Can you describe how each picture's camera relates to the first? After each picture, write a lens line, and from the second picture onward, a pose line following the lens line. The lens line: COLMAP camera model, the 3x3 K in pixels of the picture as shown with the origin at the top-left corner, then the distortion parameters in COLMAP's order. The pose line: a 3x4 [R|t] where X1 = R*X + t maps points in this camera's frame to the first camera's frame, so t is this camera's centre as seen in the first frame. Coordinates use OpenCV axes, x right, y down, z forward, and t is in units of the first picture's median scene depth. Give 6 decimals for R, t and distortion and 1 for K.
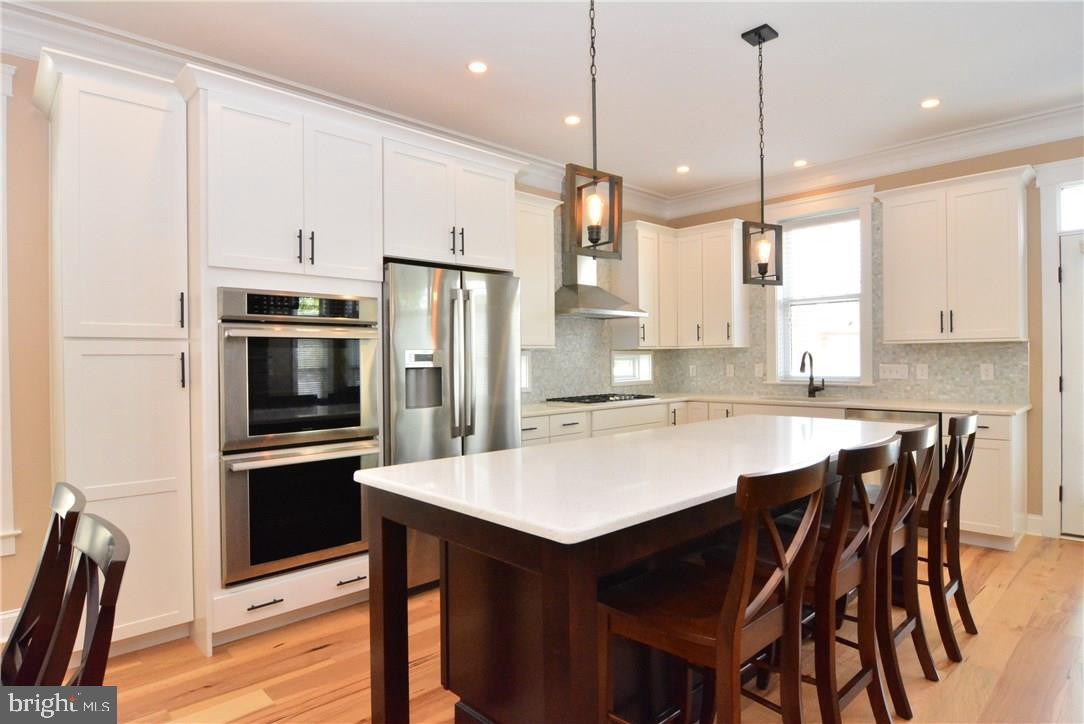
lens RADIAL K [[603.9, 0, 542.0], [0, 603.9, 362.0], [0, 0, 1]] dist [-0.000293, -0.015325]
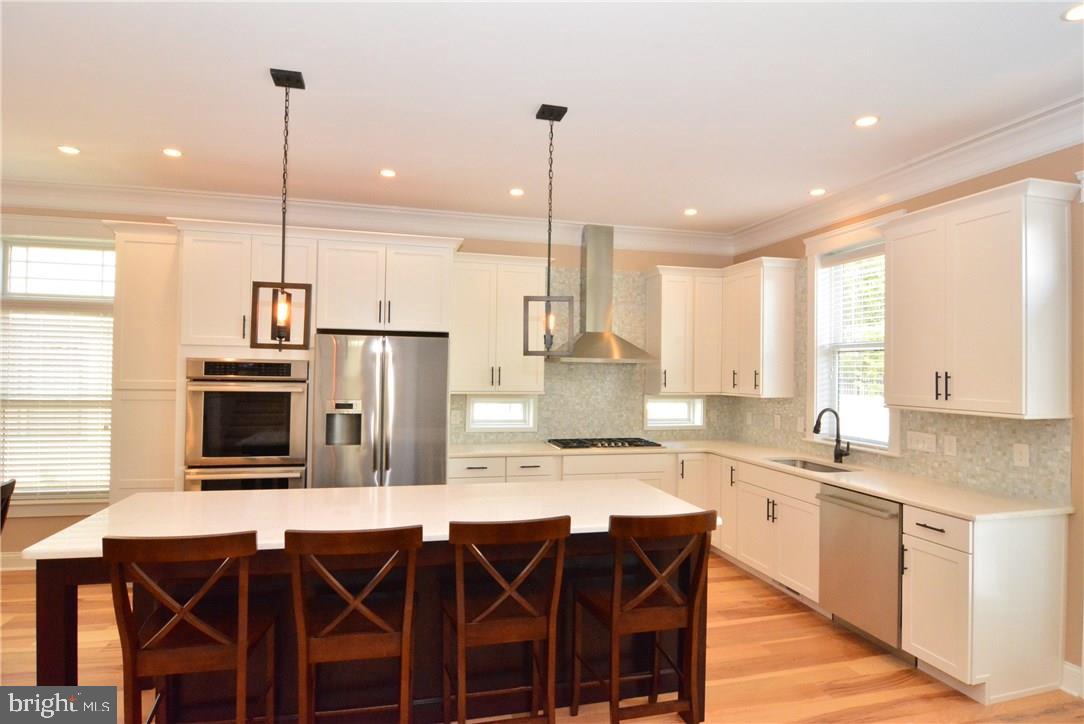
lens RADIAL K [[585.0, 0, 542.0], [0, 585.0, 362.0], [0, 0, 1]] dist [-0.001663, -0.015586]
pose [[0.871776, 0.018439, -0.489558, 0.544284], [-0.028490, 0.999508, -0.013086, -0.067745], [0.489076, 0.025355, 0.871872, 0.085651]]
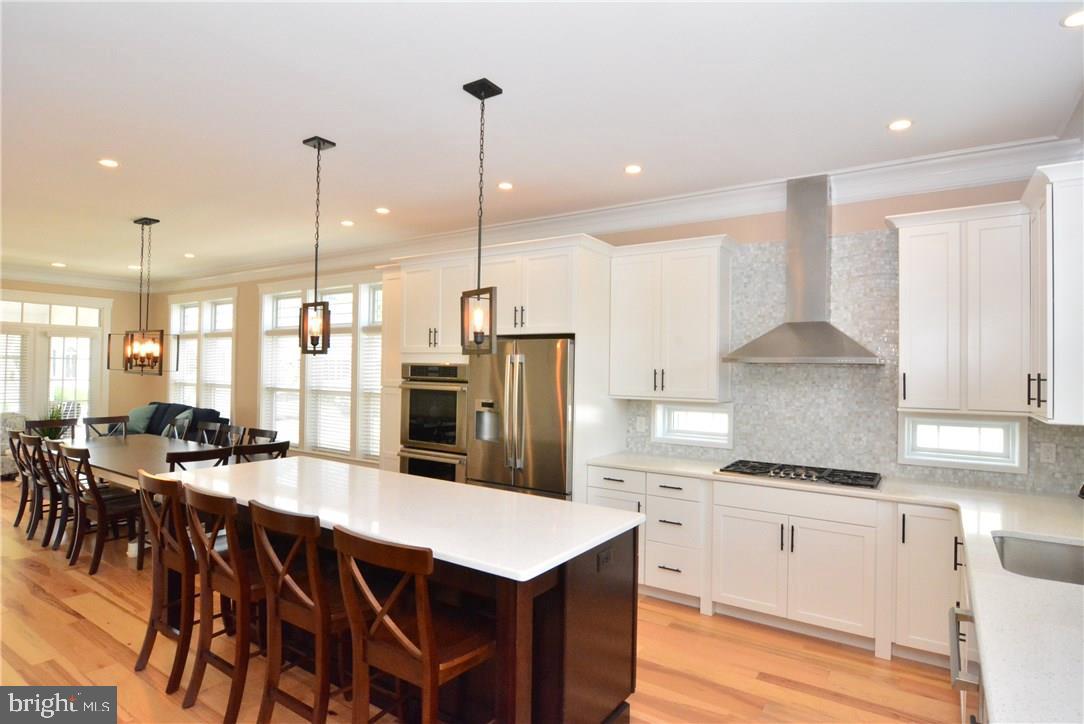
lens RADIAL K [[585.0, 0, 542.0], [0, 585.0, 362.0], [0, 0, 1]] dist [-0.001663, -0.015586]
pose [[0.209708, 0.001722, -0.977763, 0.821842], [-0.023991, 0.999706, -0.003385, -0.074498], [0.977470, 0.024168, 0.209687, 0.585492]]
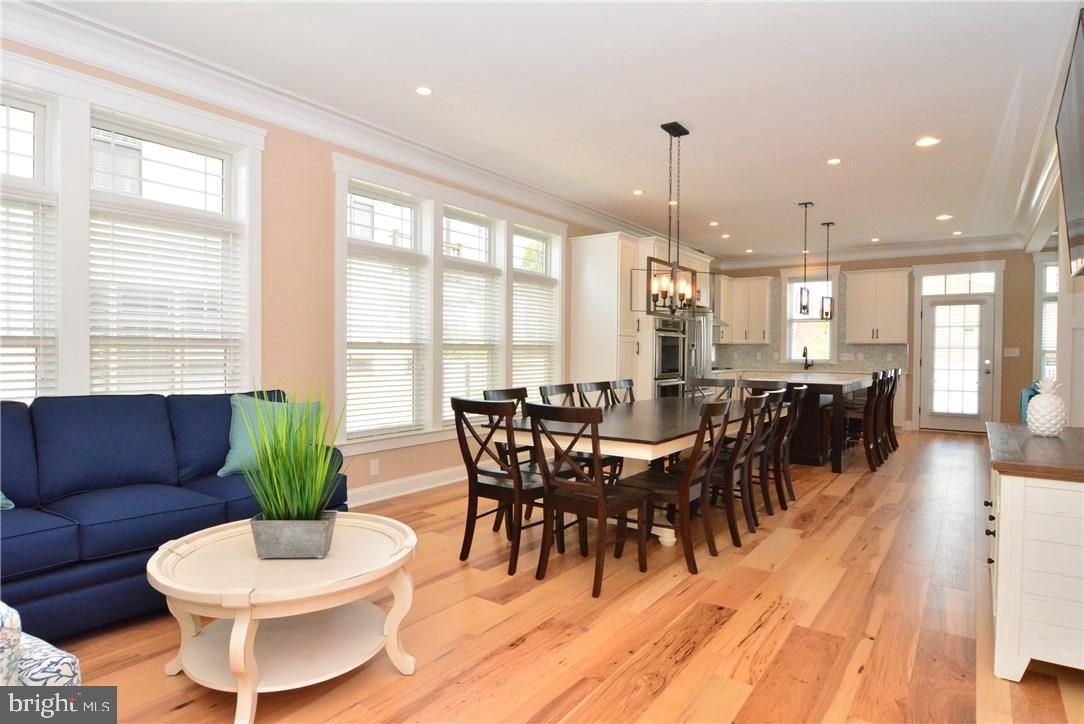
lens RADIAL K [[603.9, 0, 542.0], [0, 603.9, 362.0], [0, 0, 1]] dist [-0.000293, -0.015325]
pose [[0.982422, 0.014046, 0.186144, -0.866280], [-0.016242, 0.999815, 0.010278, 0.030987], [-0.185965, -0.013120, 0.982469, -0.874755]]
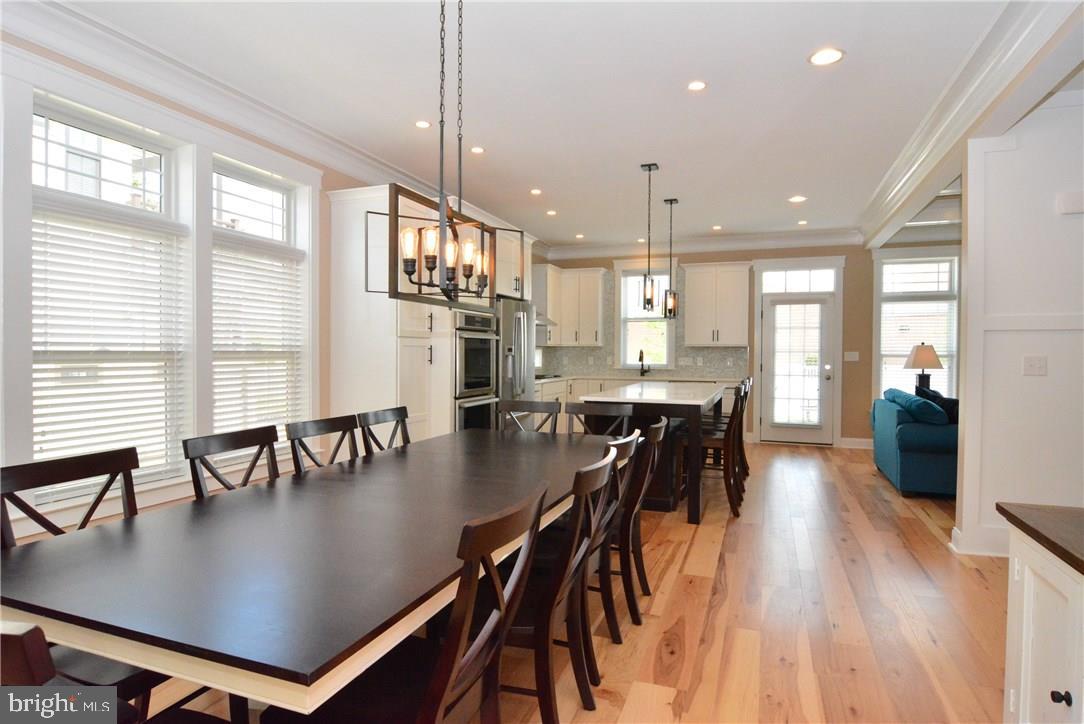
lens RADIAL K [[603.9, 0, 542.0], [0, 603.9, 362.0], [0, 0, 1]] dist [-0.000293, -0.015325]
pose [[0.898196, 0.007725, 0.439527, -0.638167], [-0.012126, 0.999901, 0.007205, 0.010512], [-0.439427, -0.011802, 0.898201, -0.471525]]
